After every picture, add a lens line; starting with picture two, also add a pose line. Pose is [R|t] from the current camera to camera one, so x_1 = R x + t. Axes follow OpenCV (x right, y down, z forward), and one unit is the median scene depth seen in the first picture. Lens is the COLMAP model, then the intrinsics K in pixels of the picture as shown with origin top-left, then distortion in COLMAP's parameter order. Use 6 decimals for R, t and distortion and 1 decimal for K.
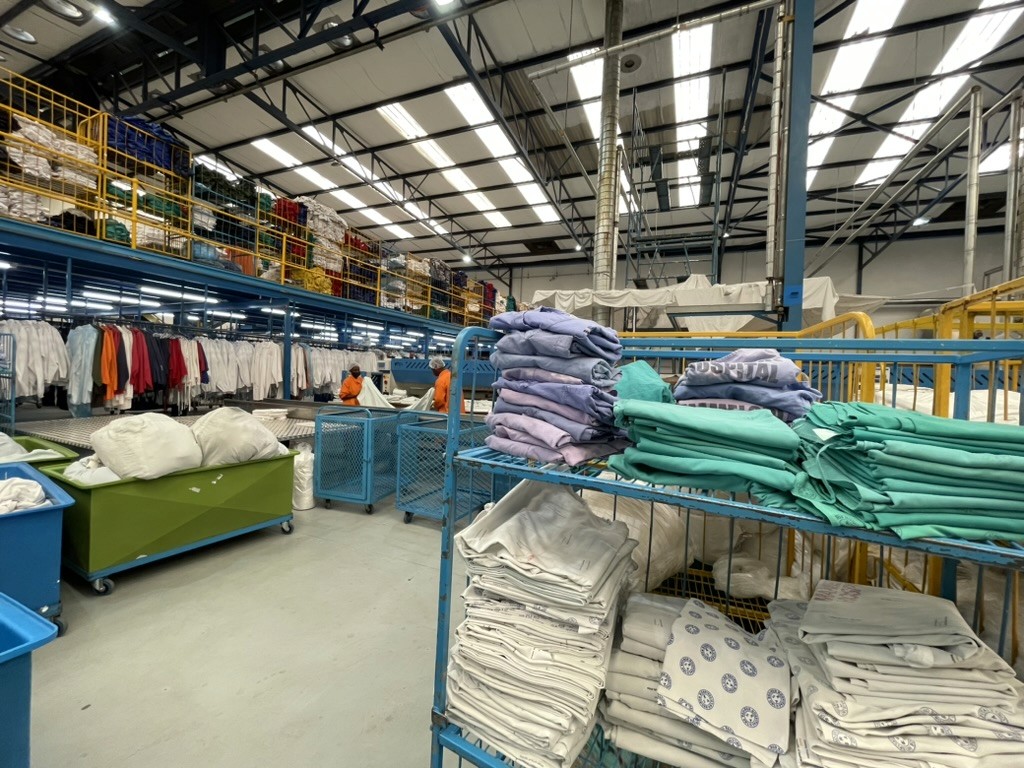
lens RADIAL K [[415.0, 0, 514.5], [0, 415.0, 383.2], [0, 0, 1]] dist [-0.007791, 0.000374]
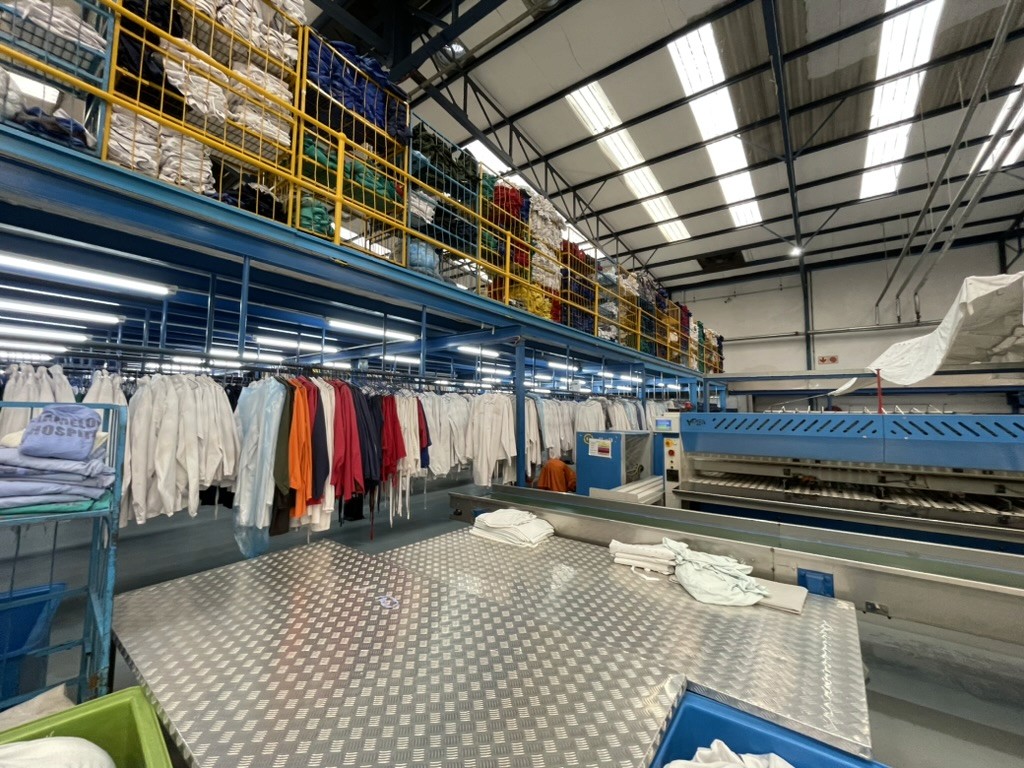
lens RADIAL K [[415.0, 0, 509.9], [0, 415.0, 382.8], [0, 0, 1]] dist [-0.007791, 0.000374]
pose [[0.970434, -0.046413, -0.236864, -0.474797], [0.022382, 0.994413, -0.103154, -0.056294], [0.240328, 0.094803, 0.966051, 0.434530]]
